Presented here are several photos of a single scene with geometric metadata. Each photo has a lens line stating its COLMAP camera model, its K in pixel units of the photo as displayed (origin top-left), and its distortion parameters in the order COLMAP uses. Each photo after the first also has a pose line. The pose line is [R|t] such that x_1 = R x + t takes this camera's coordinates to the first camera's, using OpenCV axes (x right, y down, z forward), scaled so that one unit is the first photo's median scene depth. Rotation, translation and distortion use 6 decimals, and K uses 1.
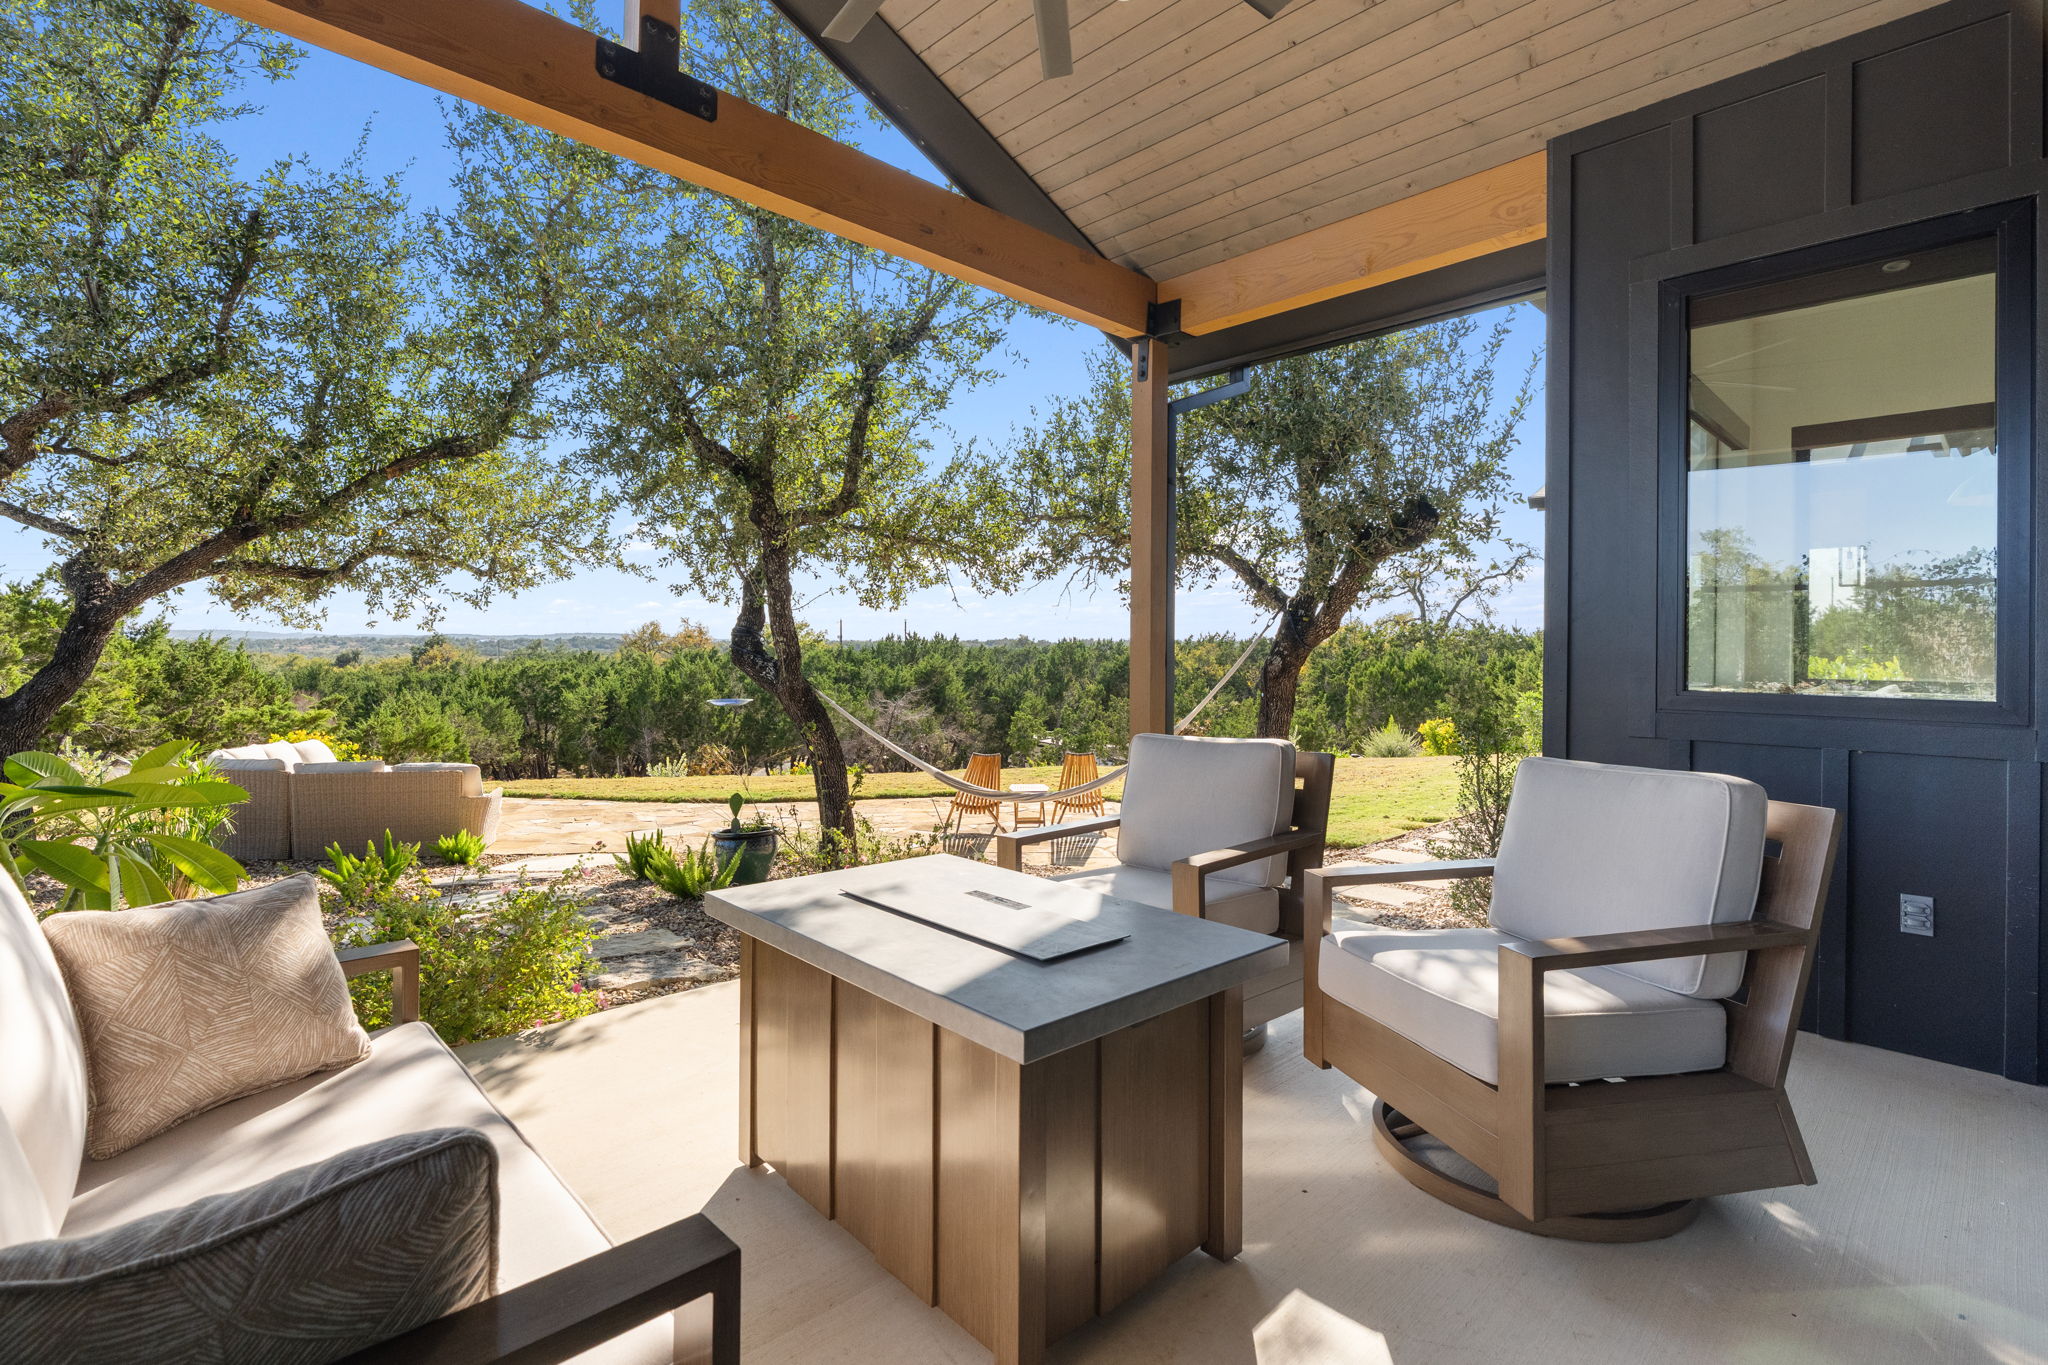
lens RADIAL K [[940.1, 0, 1000.7], [0, 940.1, 650.4], [0, 0, 1]] dist [-0.001230, -0.000962]
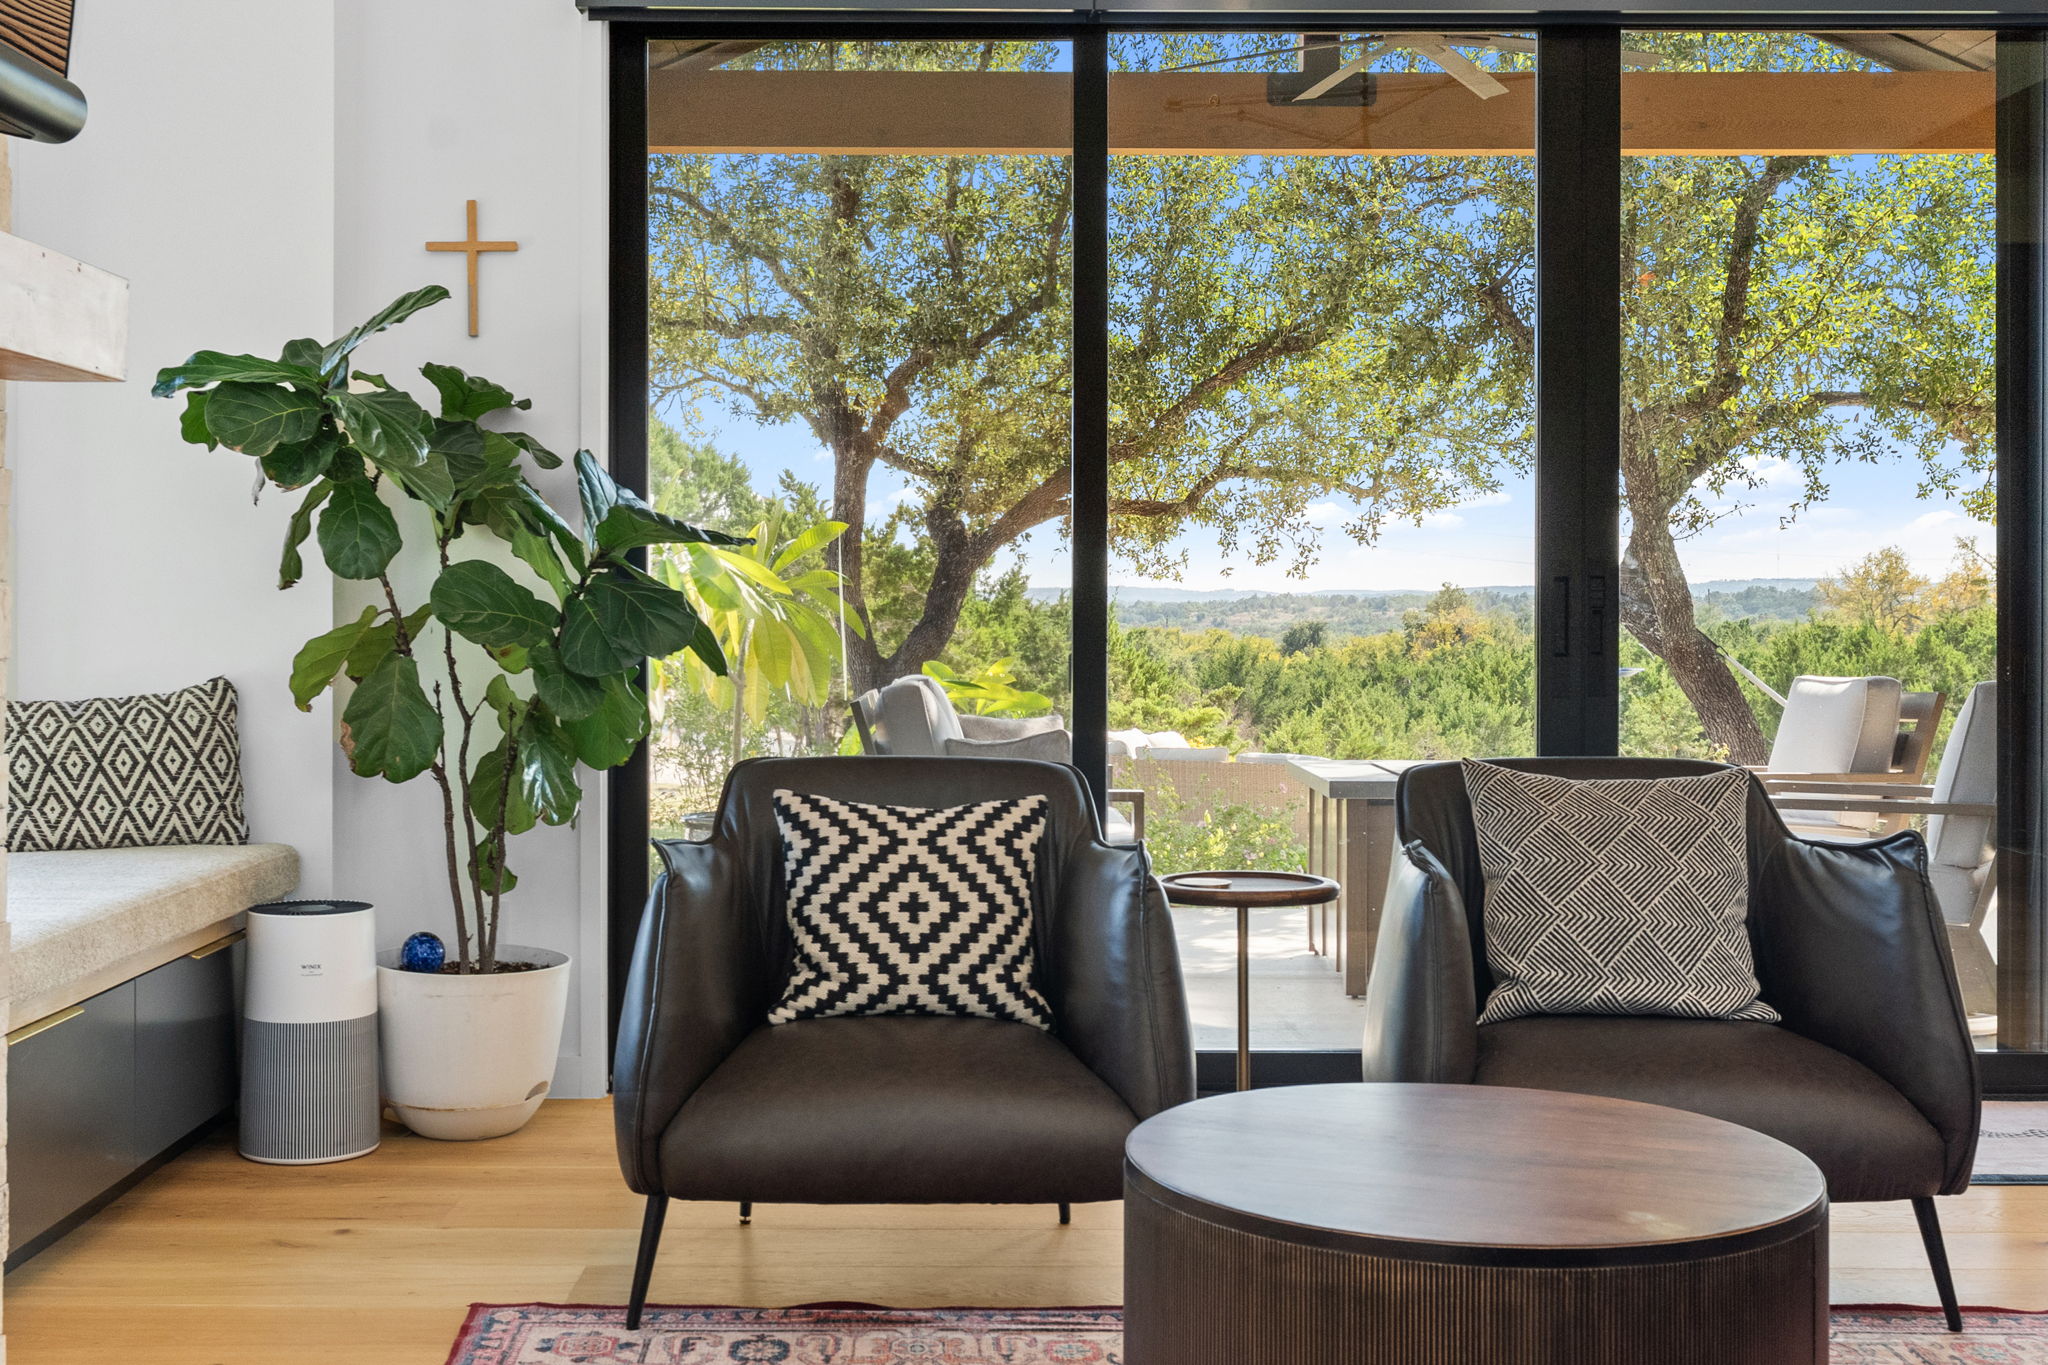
lens RADIAL K [[2244.4, 0, 1010.5], [0, 2244.4, 660.1], [0, 0, 1]] dist [0.018975, 0.000000]
pose [[0.740674, 0.004666, -0.671849, 0.388242], [0.008064, 0.999842, 0.015834, 0.012178], [0.671817, -0.017145, 0.740519, -0.417575]]
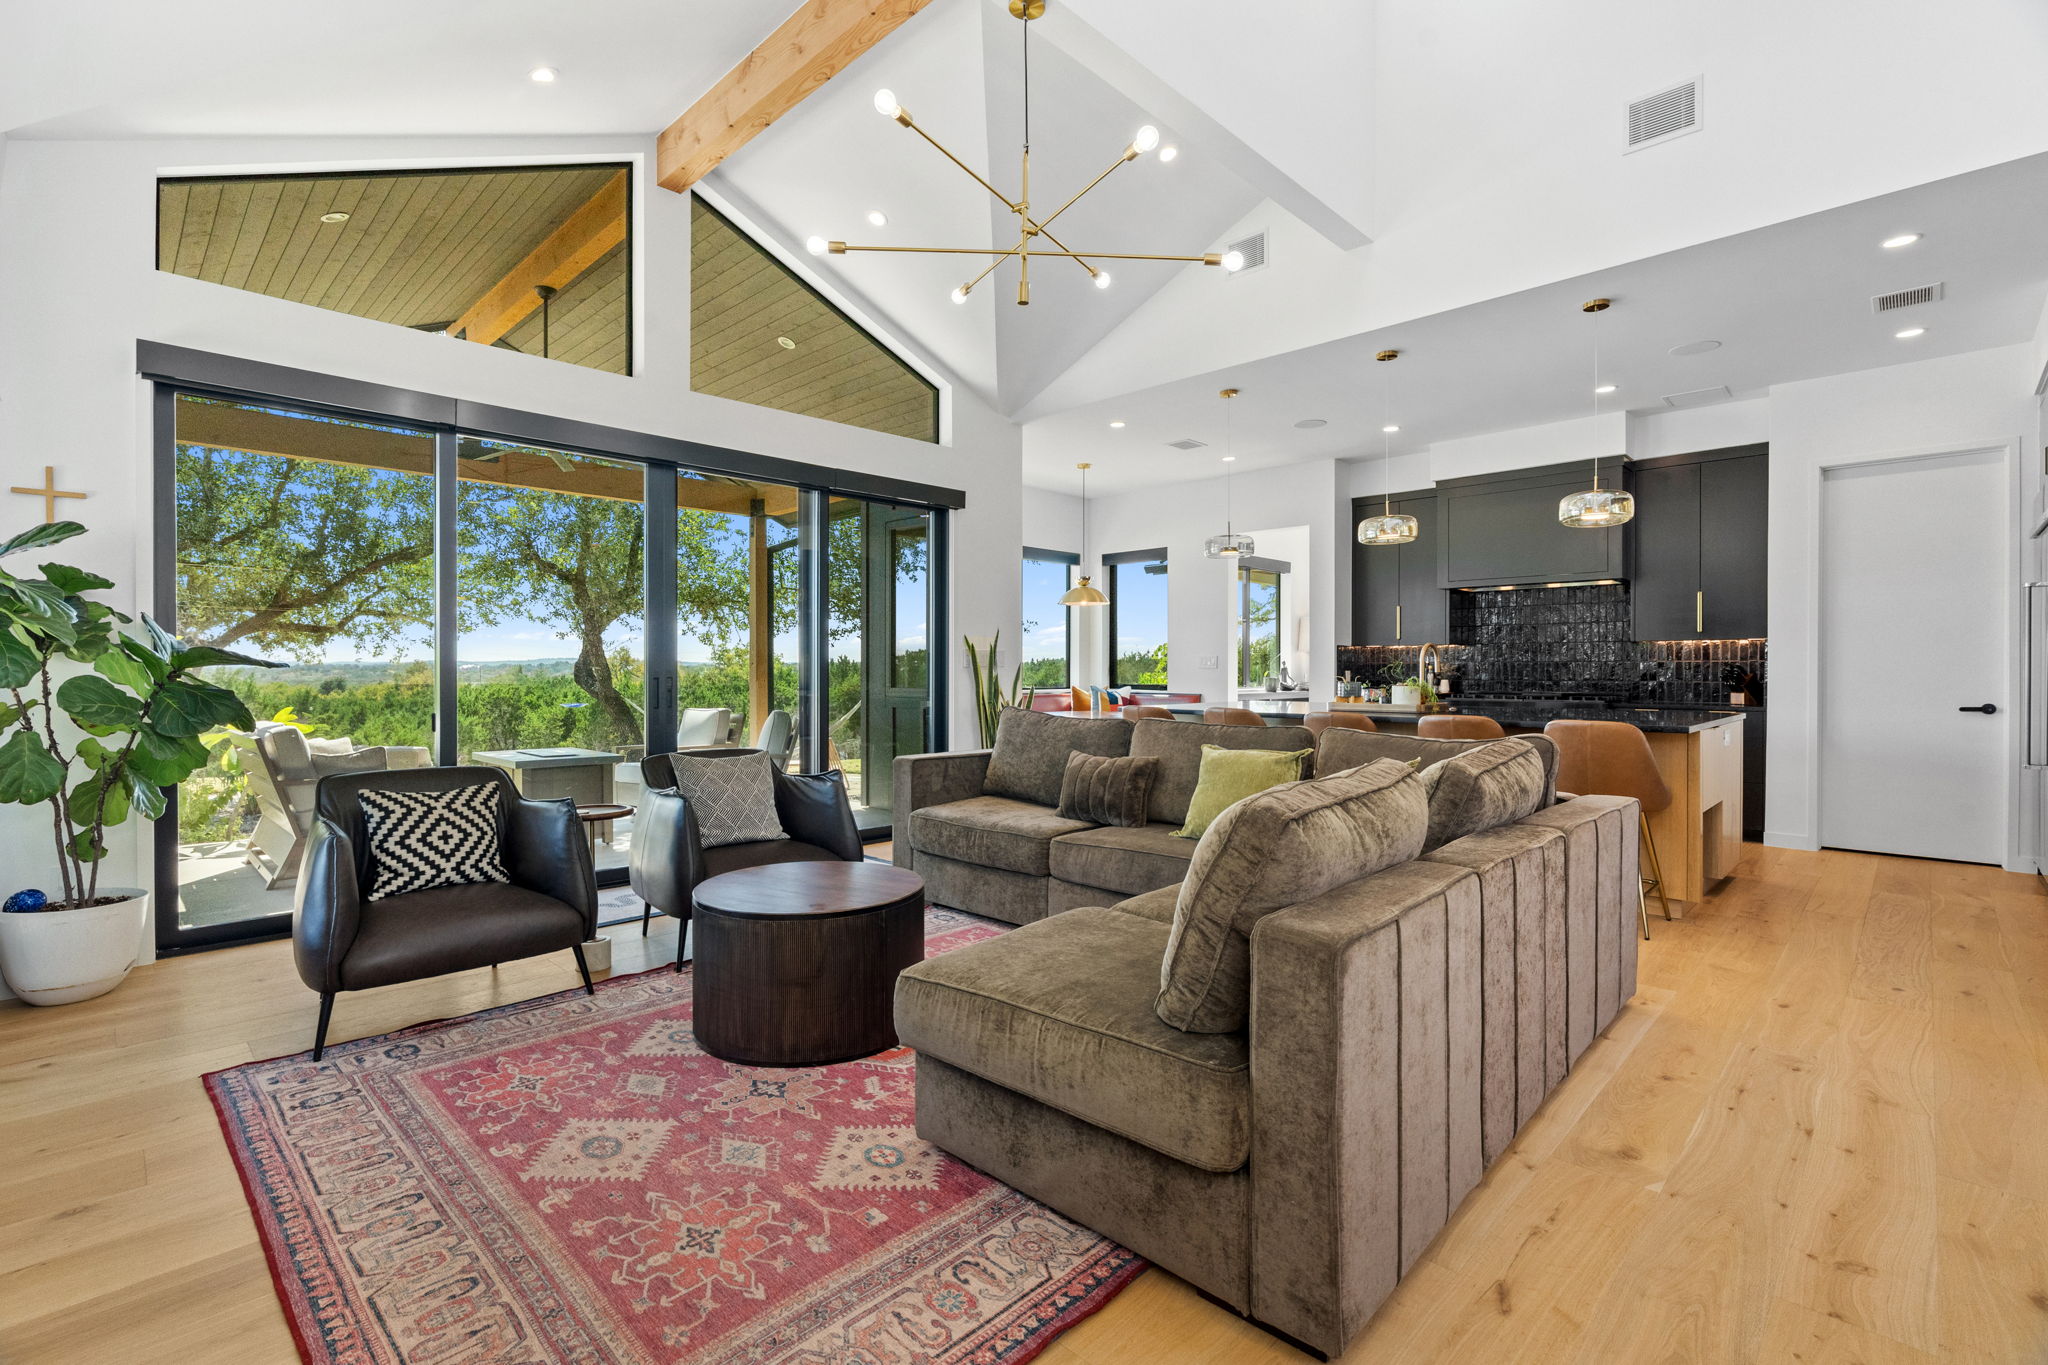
lens RADIAL K [[902.7, 0, 988.2], [0, 902.7, 676.0], [0, 0, 1]] dist [-0.001125, 0.000876]
pose [[0.999695, -0.011992, 0.021594, 0.321002], [0.011854, 0.999908, 0.006521, 0.000096], [-0.021670, -0.006263, 0.999746, -0.487374]]
